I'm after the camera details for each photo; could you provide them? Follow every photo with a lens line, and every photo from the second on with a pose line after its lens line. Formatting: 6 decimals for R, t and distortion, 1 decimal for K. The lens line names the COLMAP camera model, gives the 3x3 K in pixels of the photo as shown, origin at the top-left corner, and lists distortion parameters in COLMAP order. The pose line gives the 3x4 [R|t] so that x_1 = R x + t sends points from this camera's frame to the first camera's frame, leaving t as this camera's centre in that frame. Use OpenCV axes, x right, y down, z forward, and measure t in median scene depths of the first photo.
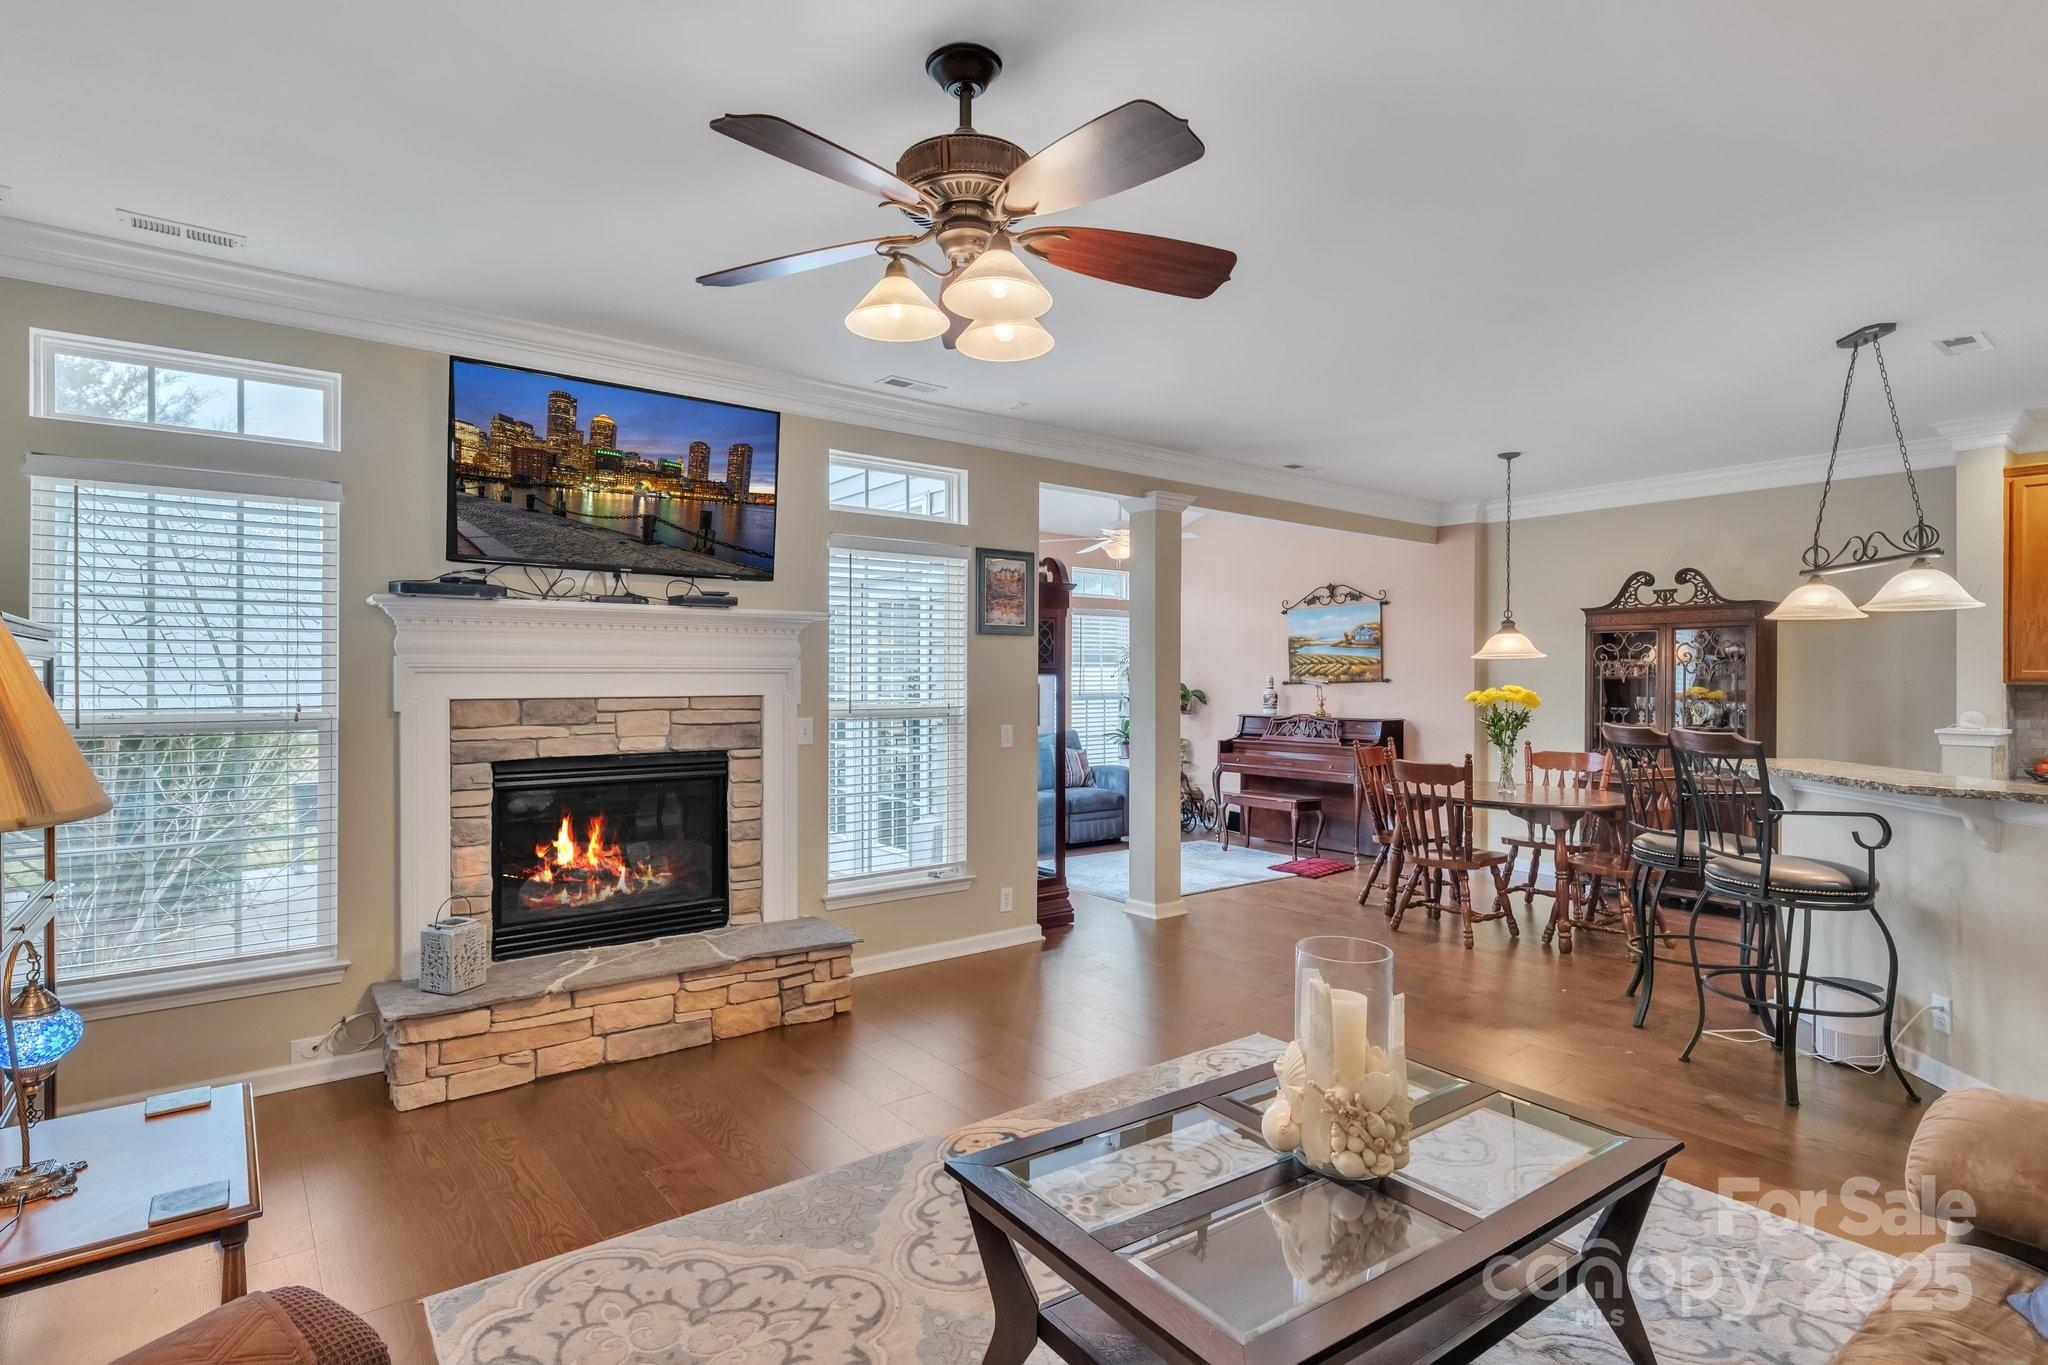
lens RADIAL K [[952.2, 0, 1015.4], [0, 952.2, 693.9], [0, 0, 1]] dist [-0.032591, -0.000005]
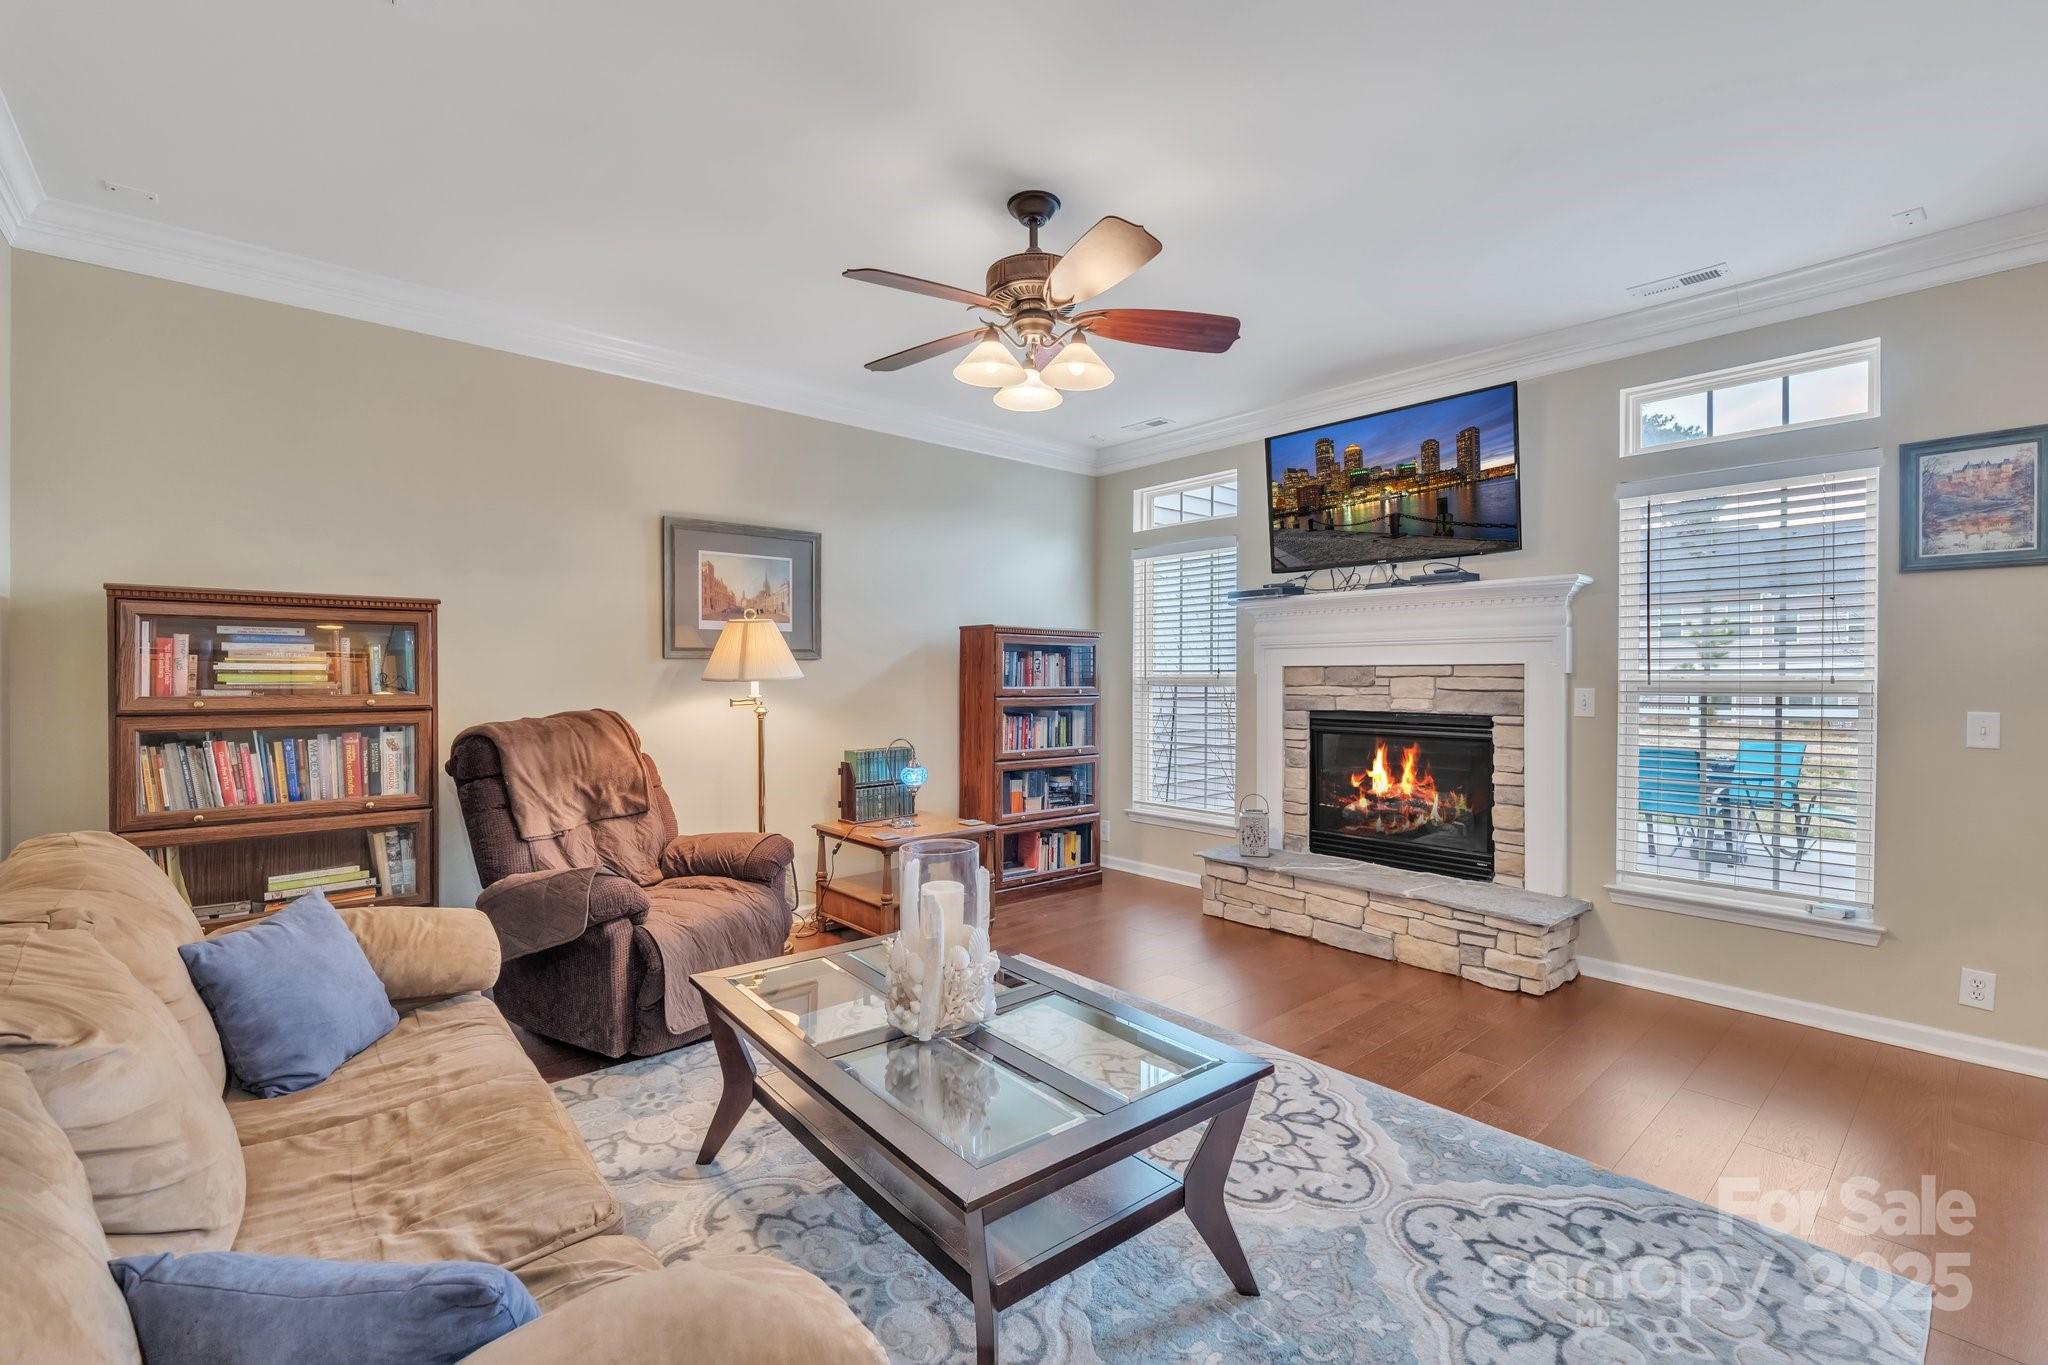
lens RADIAL K [[887.8, 0, 1015.4], [0, 887.8, 684.0], [0, 0, 1]] dist [-0.000549, 0.000109]
pose [[0.063239, 0.013827, -0.997903, 0.716530], [-0.009262, 0.999869, 0.013267, 0.017466], [0.997955, 0.008404, 0.063359, 0.451771]]
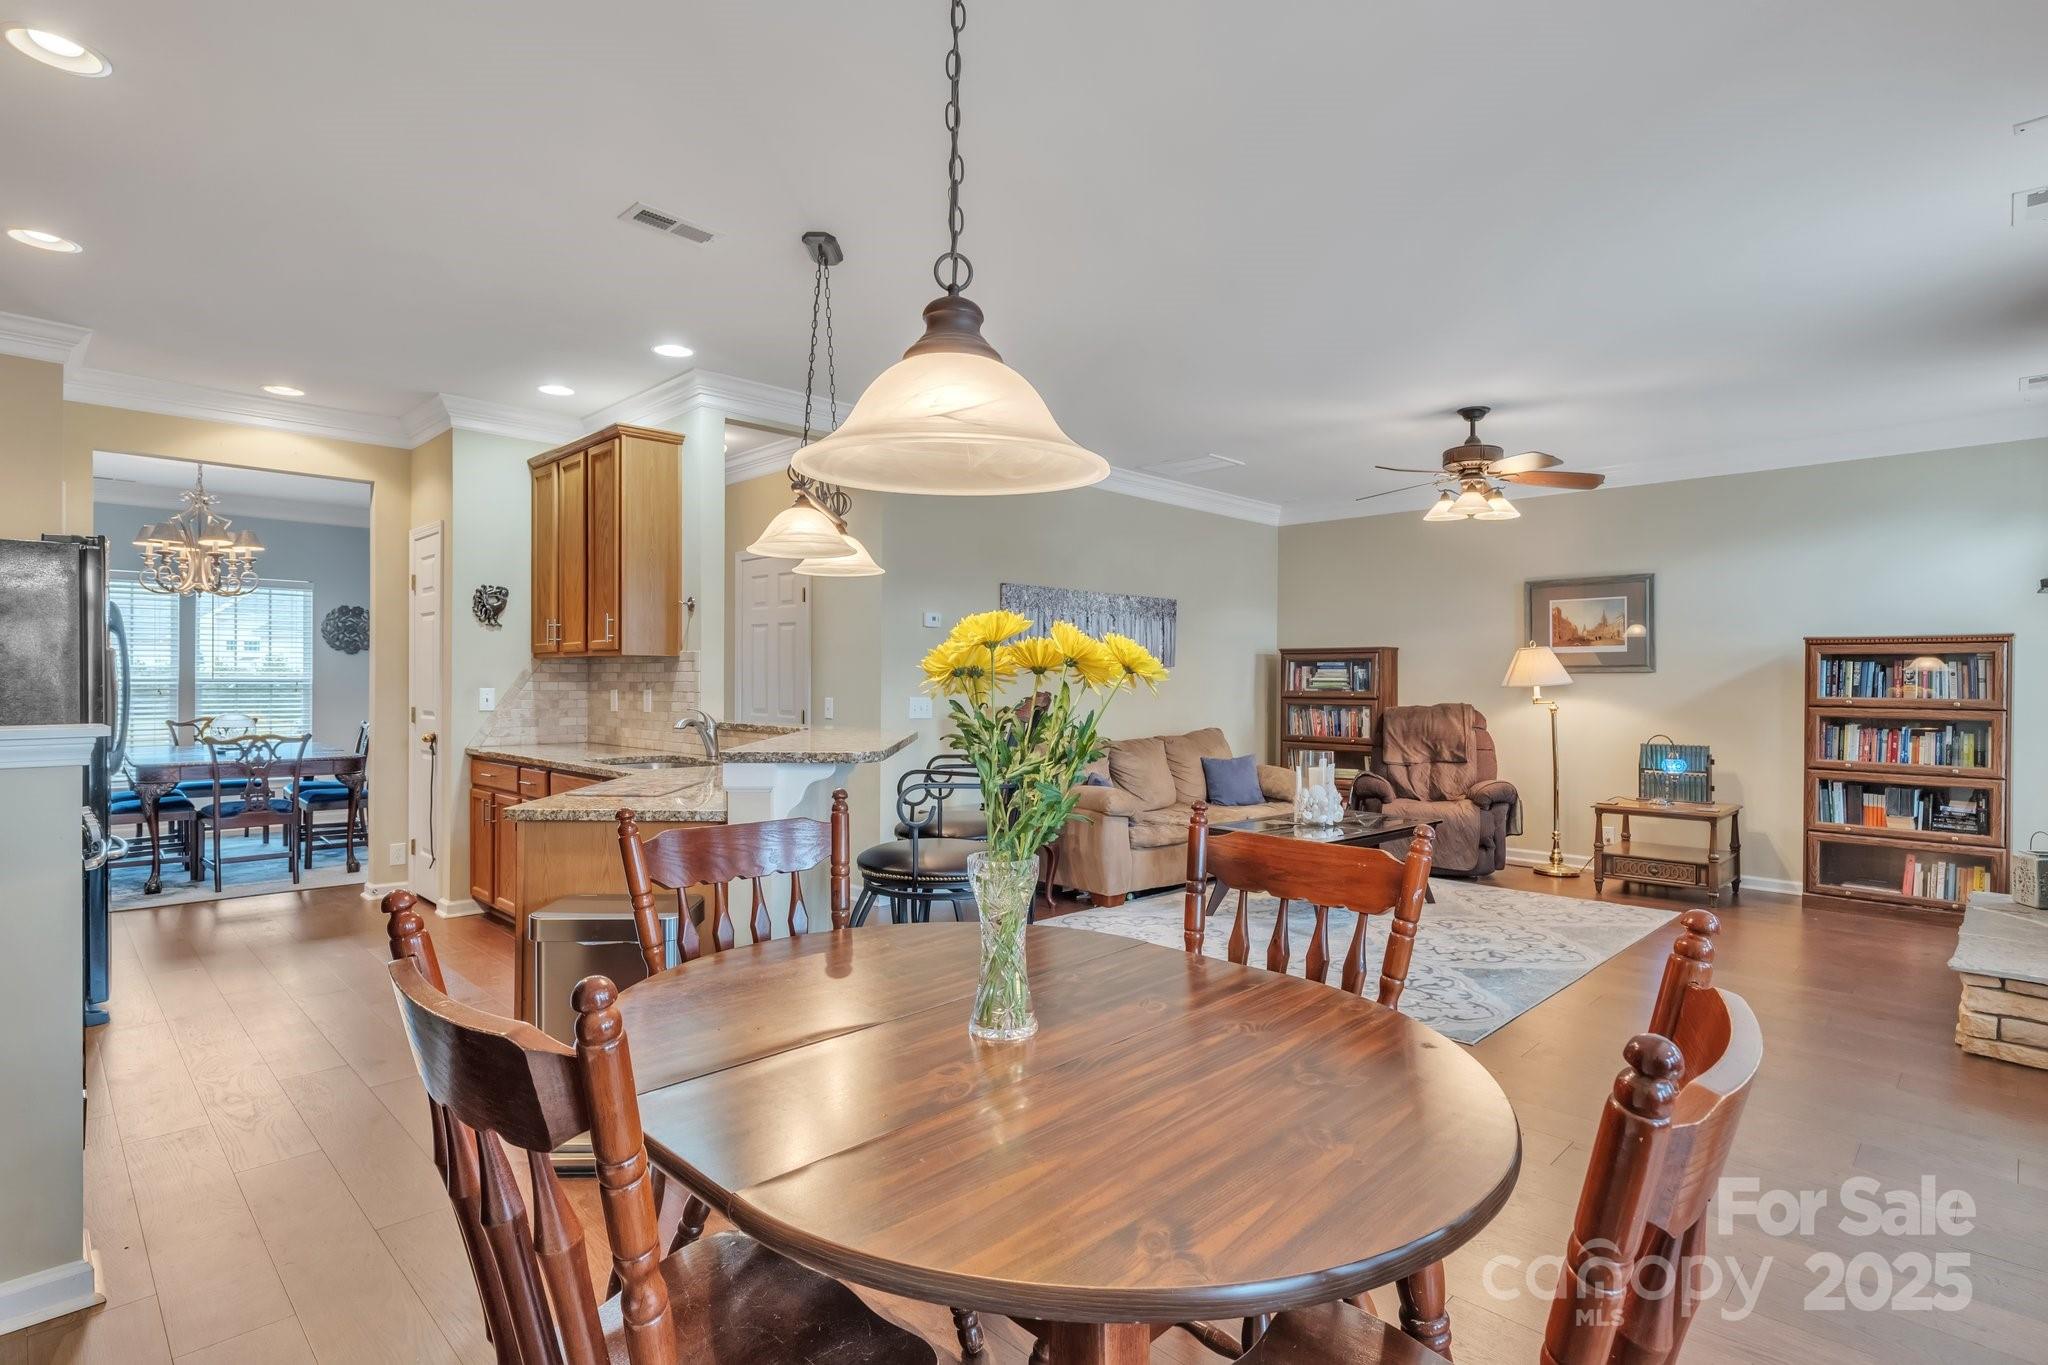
lens RADIAL K [[989.9, 0, 1021.1], [0, 989.9, 681.5], [0, 0, 1]] dist [-0.001835, 0.000042]
pose [[-0.991364, -0.002254, -0.131123, 0.806671], [-0.003496, 0.999951, 0.009239, 0.006550], [0.131096, 0.009618, -0.991323, 1.852597]]
